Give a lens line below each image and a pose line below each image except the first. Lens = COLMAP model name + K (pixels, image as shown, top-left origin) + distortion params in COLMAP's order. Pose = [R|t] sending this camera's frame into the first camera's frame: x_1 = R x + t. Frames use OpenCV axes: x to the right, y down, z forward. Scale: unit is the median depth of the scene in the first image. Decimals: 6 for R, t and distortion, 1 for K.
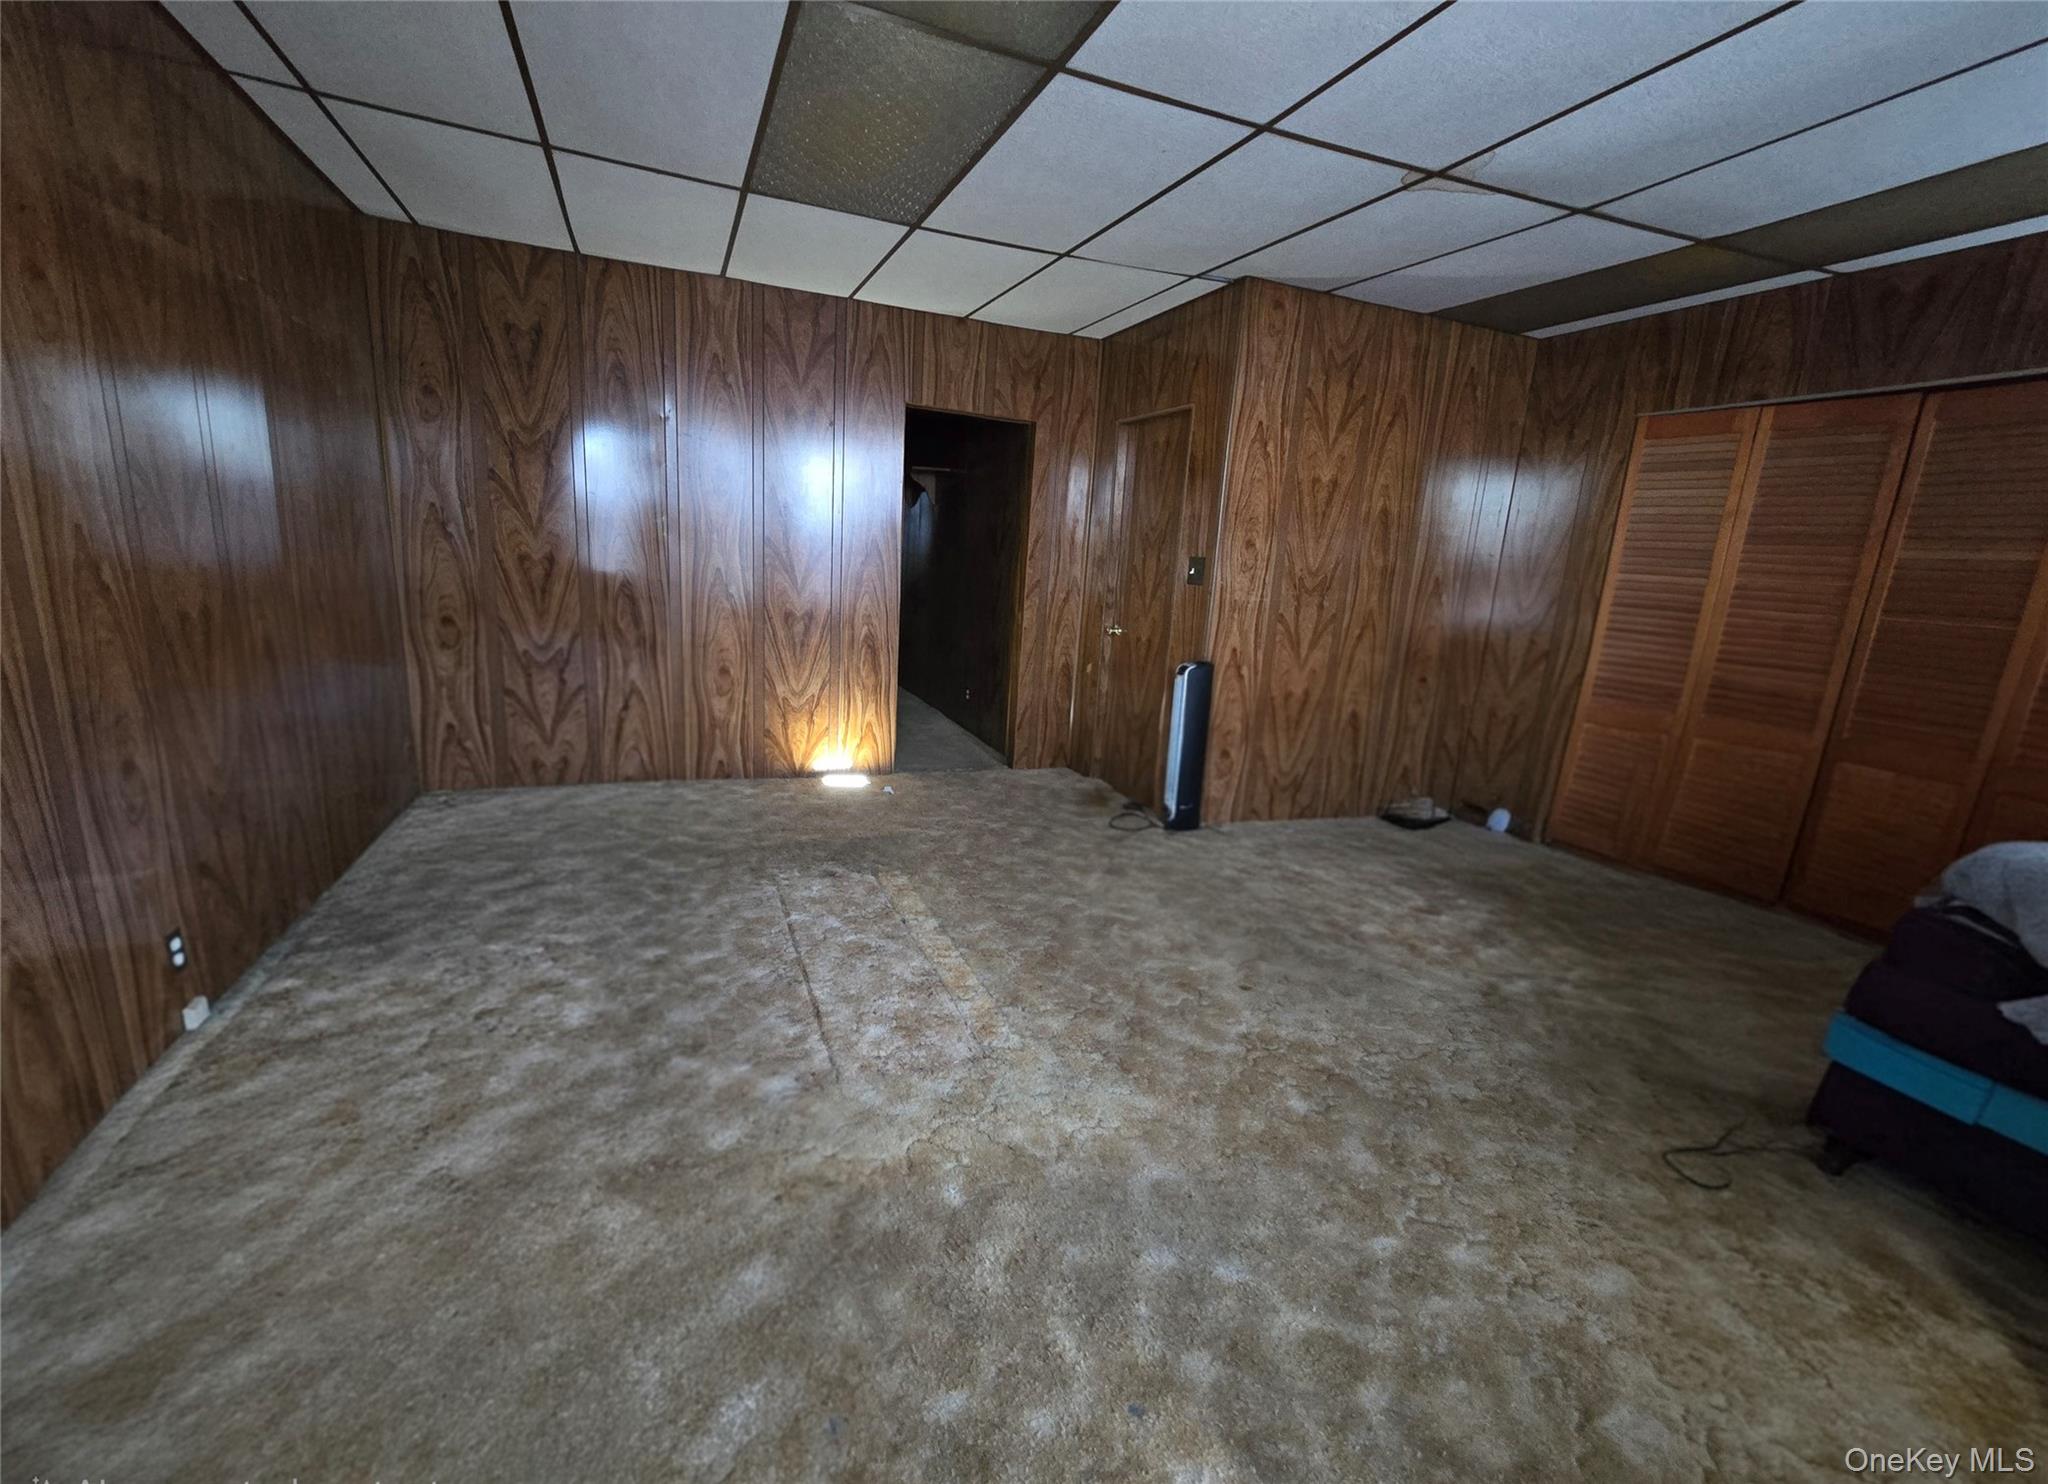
lens RADIAL K [[839.9, 0, 1027.2], [0, 839.9, 740.8], [0, 0, 1]] dist [0.000302, 0.000216]
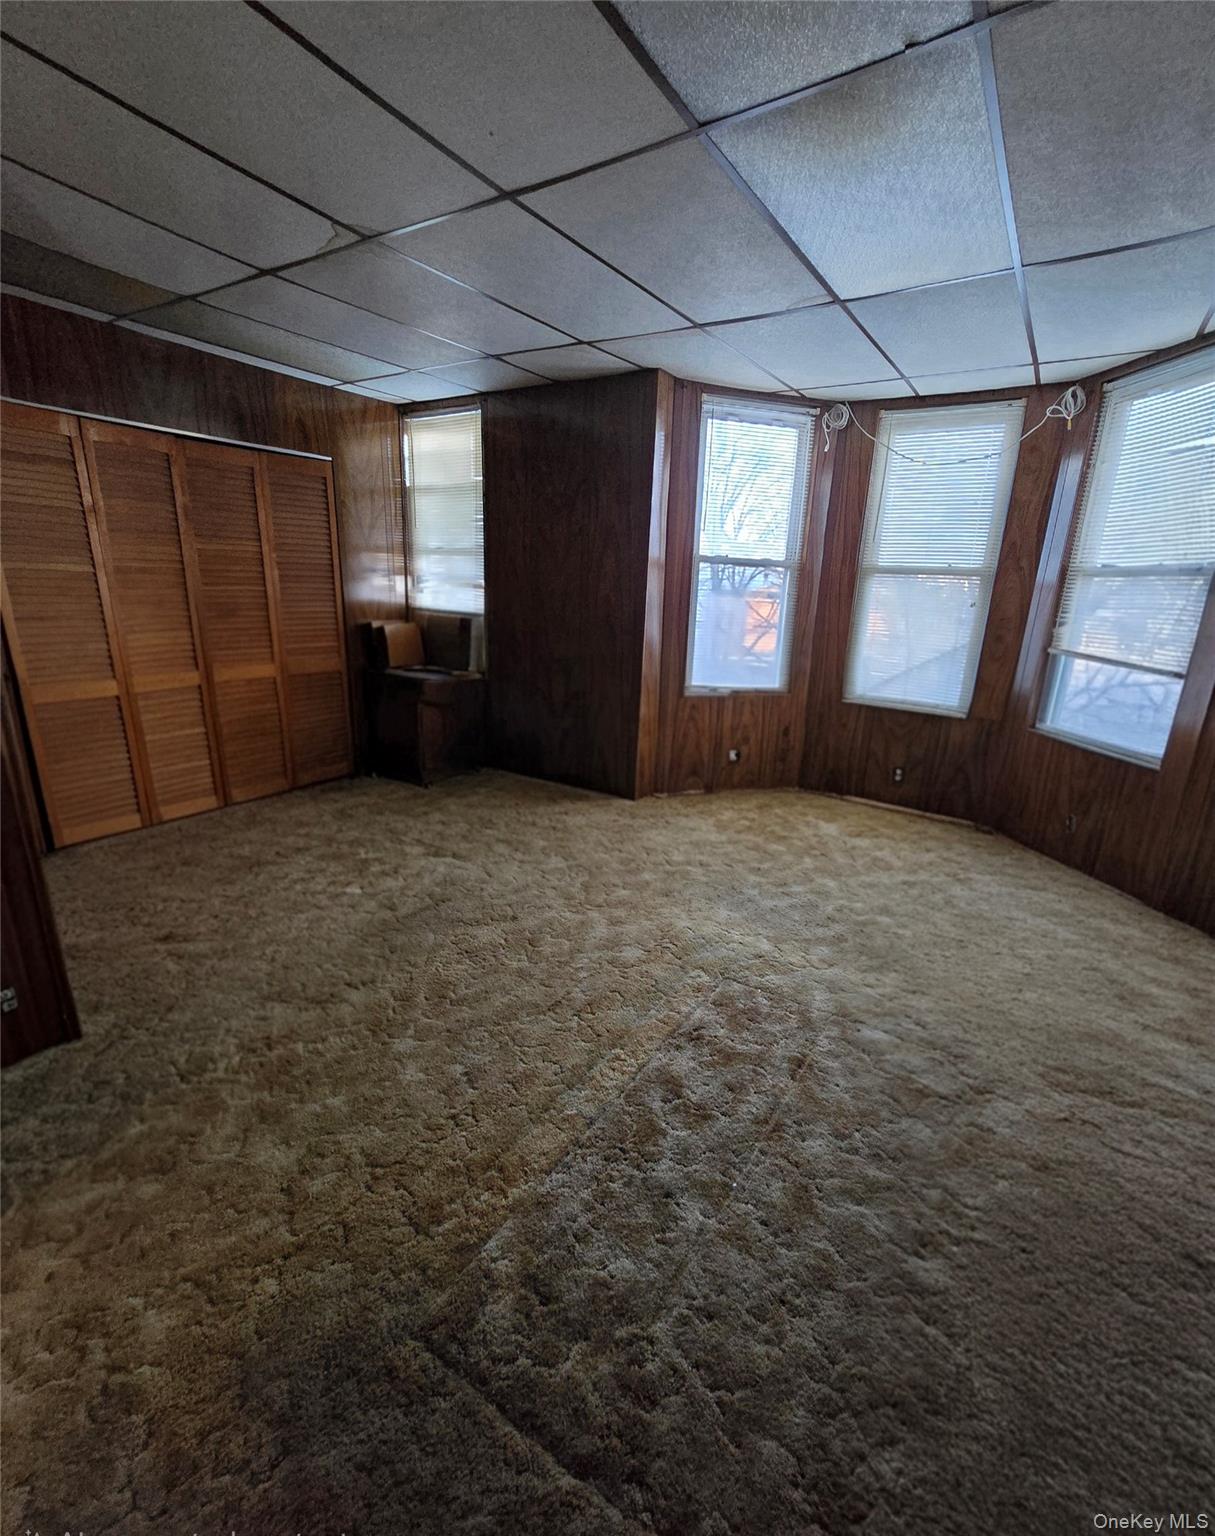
lens RADIAL K [[663.5, 0, 609.7], [0, 663.5, 778.3], [0, 0, 1]] dist [-0.003319, -0.000460]
pose [[-0.543384, -0.315314, 0.778017, -0.643773], [0.117893, 0.888933, 0.442605, -0.396141], [-0.831165, 0.332227, -0.445859, 1.424567]]
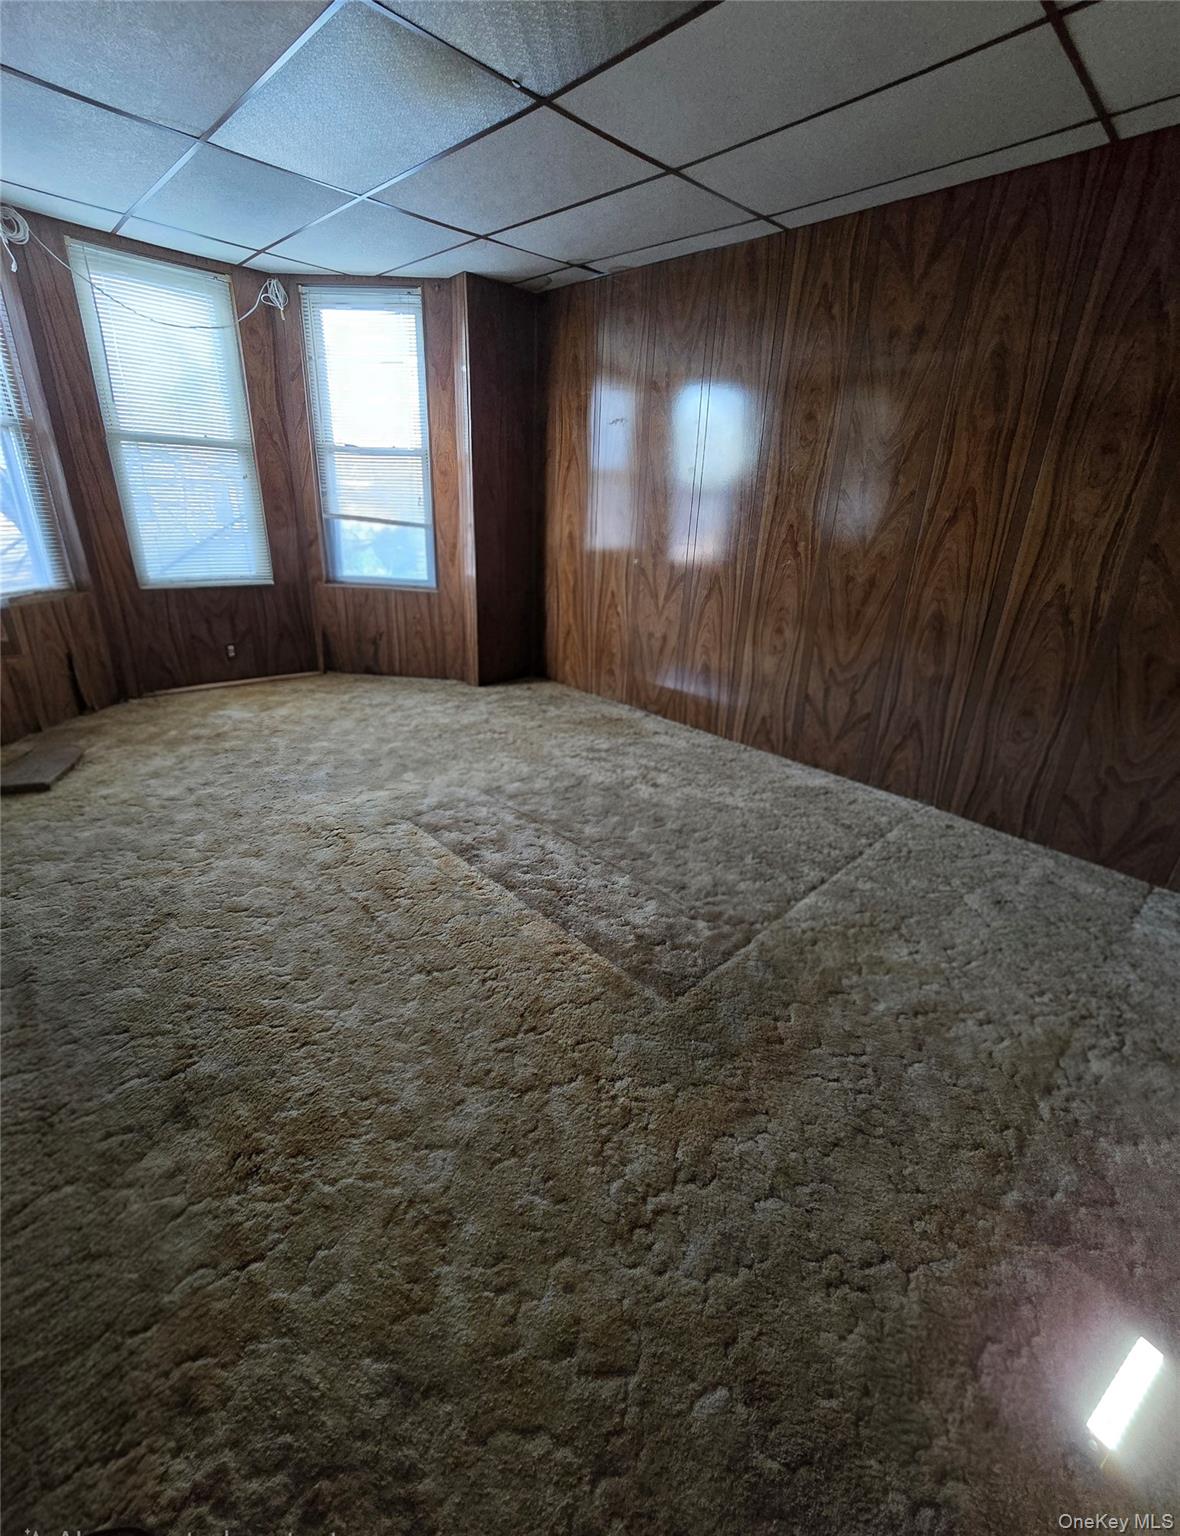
lens RADIAL K [[657.6, 0, 602.6], [0, 657.6, 766.3], [0, 0, 1]] dist [-0.010862, -0.000446]
pose [[-0.928540, 0.034470, -0.369630, 0.063717], [-0.183646, 0.822663, 0.538052, -0.422589], [0.322627, 0.567483, -0.757545, 1.869763]]
